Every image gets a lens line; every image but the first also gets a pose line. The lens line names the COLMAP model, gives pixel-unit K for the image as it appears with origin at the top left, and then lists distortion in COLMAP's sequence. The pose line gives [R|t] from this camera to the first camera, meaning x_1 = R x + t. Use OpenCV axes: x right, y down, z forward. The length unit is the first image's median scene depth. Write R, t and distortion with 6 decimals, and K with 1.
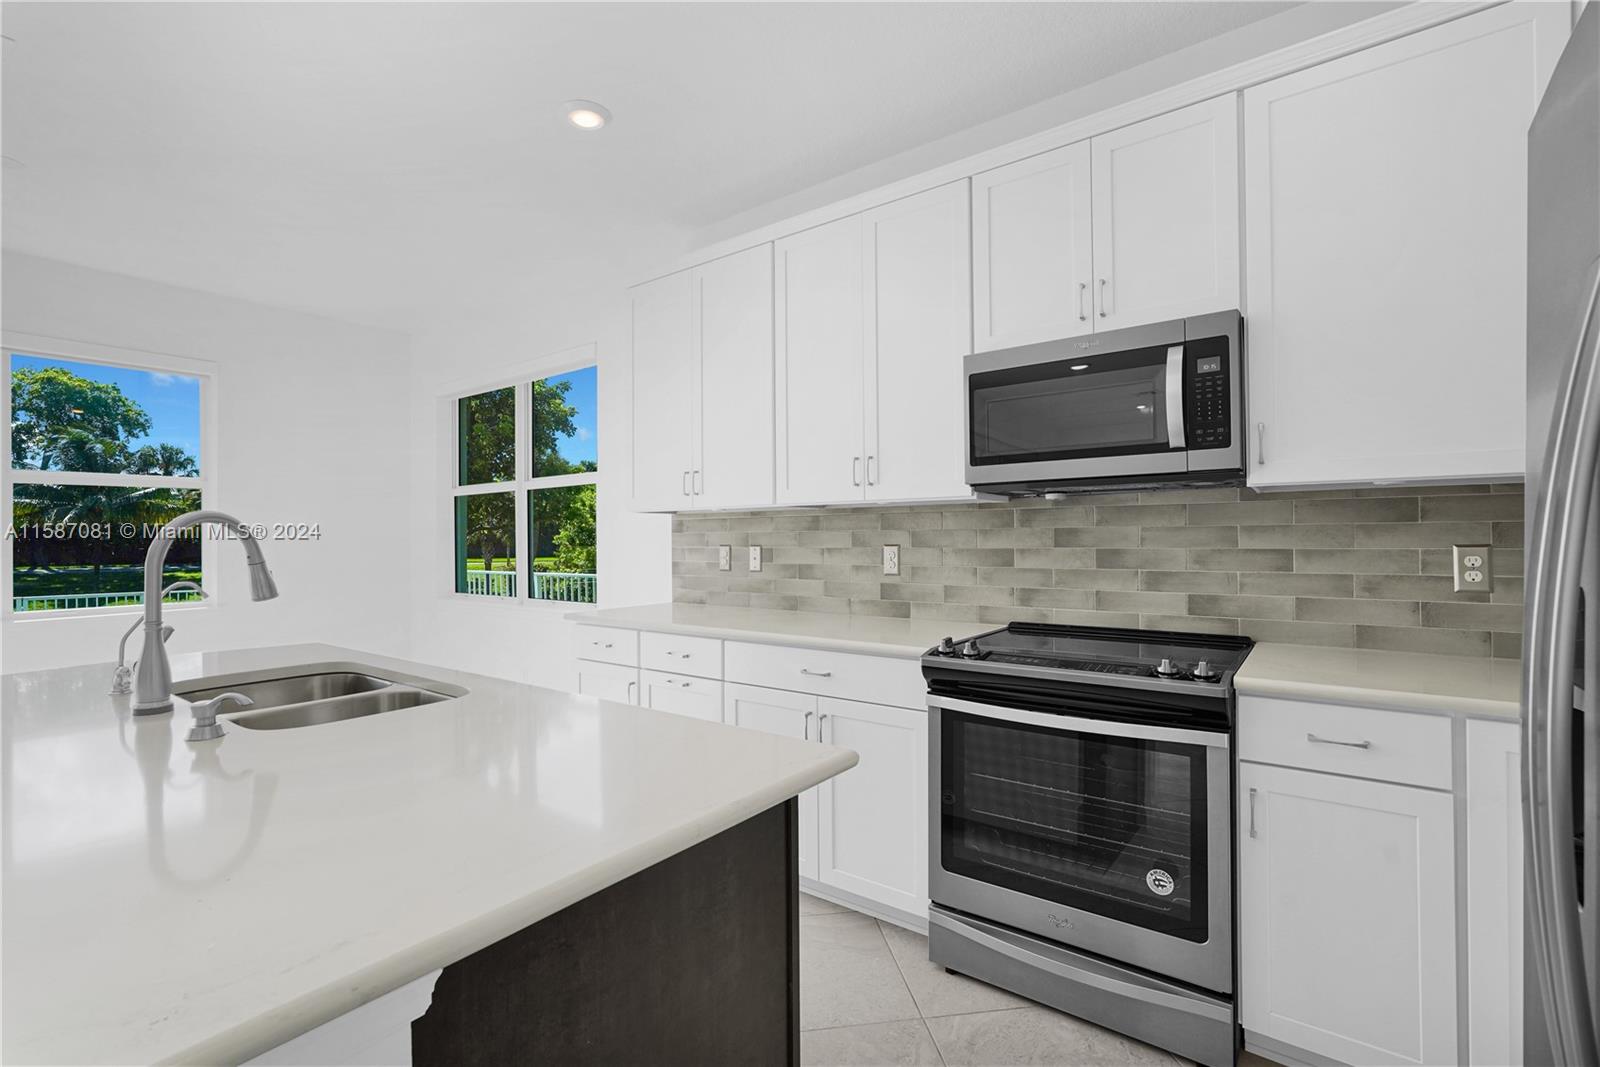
lens RADIAL K [[716.6, 0, 795.2], [0, 716.6, 531.1], [0, 0, 1]] dist [-0.018233, 0.007608]
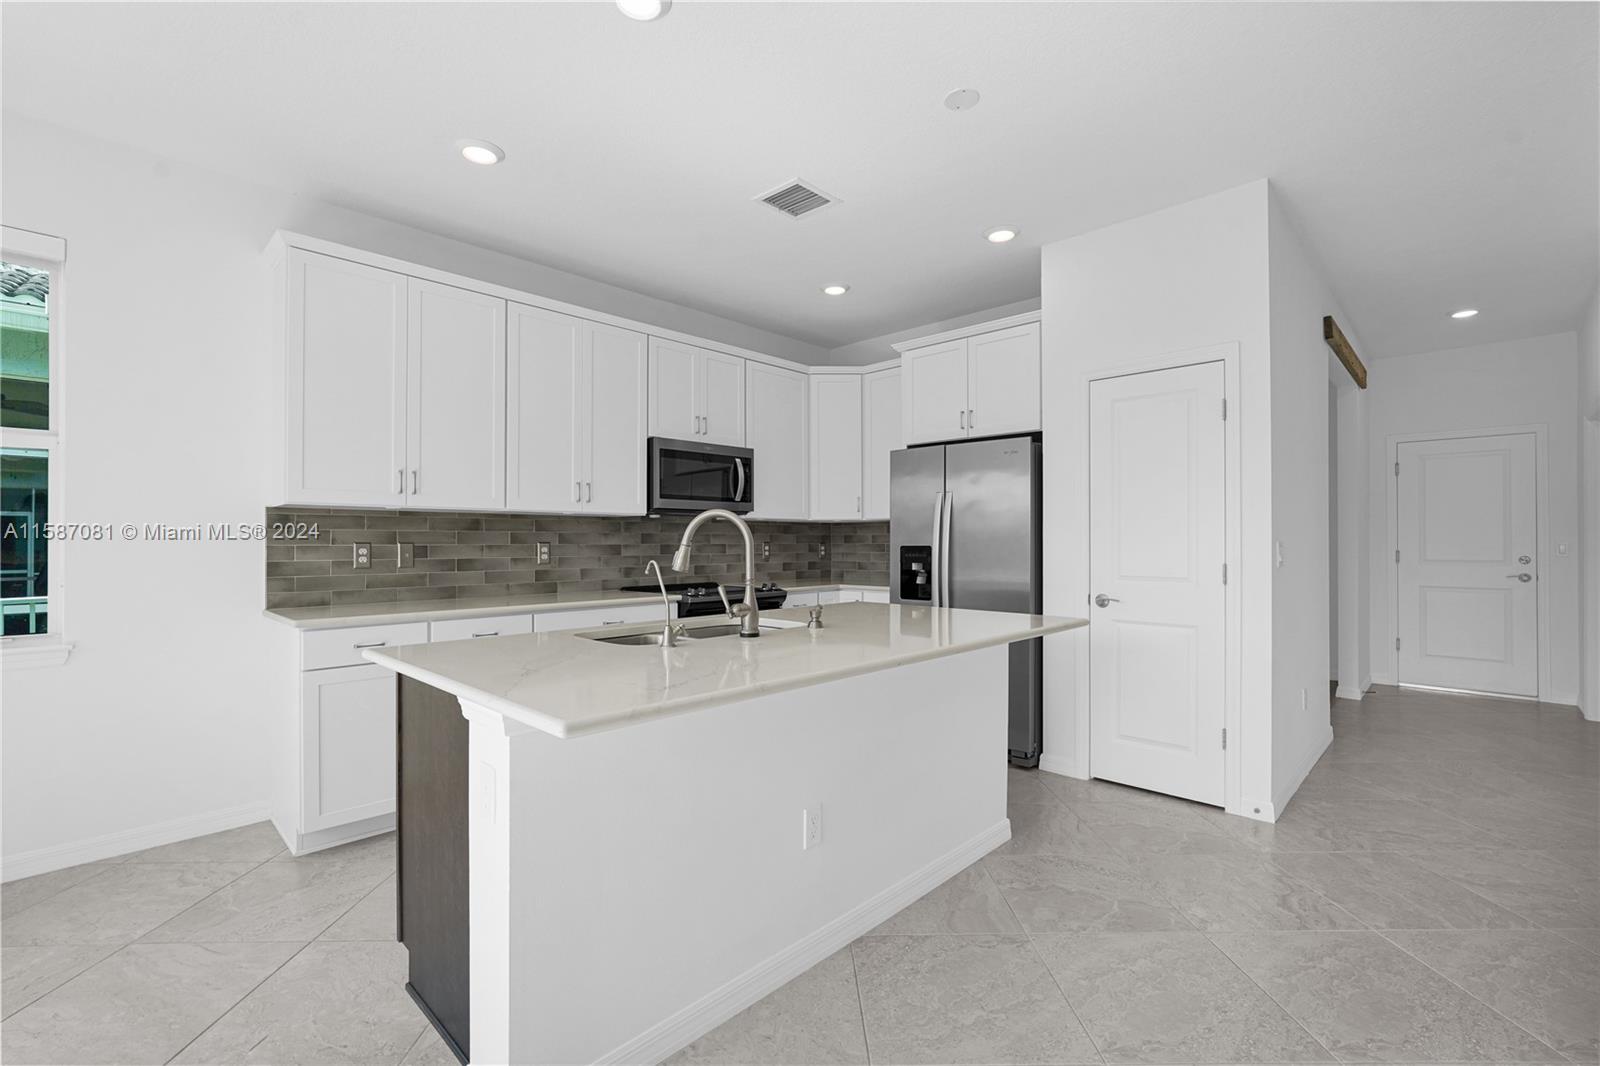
lens RADIAL K [[716.6, 0, 797.0], [0, 716.6, 533.5], [0, 0, 1]] dist [-0.018233, 0.007608]
pose [[0.122779, 0.019730, 0.992238, -1.220835], [-0.008710, 0.999785, -0.018802, 0.024522], [-0.992396, -0.006334, 0.122925, 0.345300]]
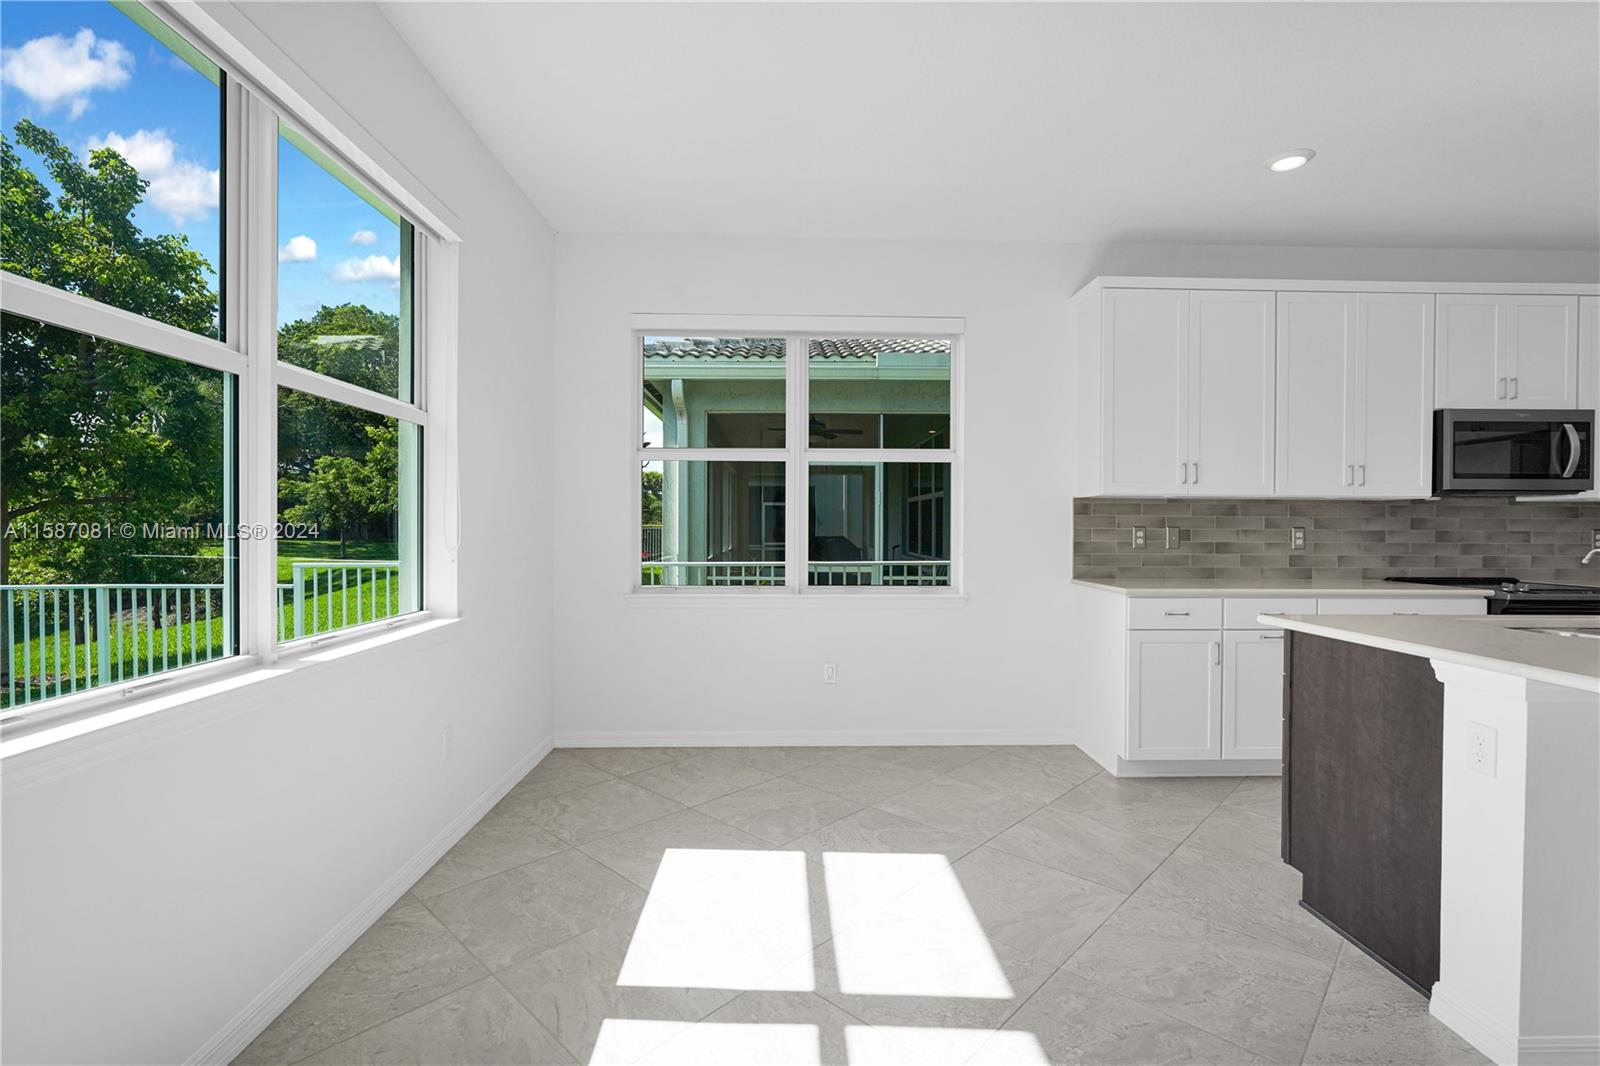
lens RADIAL K [[716.6, 0, 791.3], [0, 716.6, 532.7], [0, 0, 1]] dist [-0.018233, 0.007608]
pose [[0.786862, 0.006682, 0.617093, -1.533457], [-0.017154, 0.999792, 0.011048, 0.031575], [-0.616890, -0.019279, 0.786813, 0.532231]]
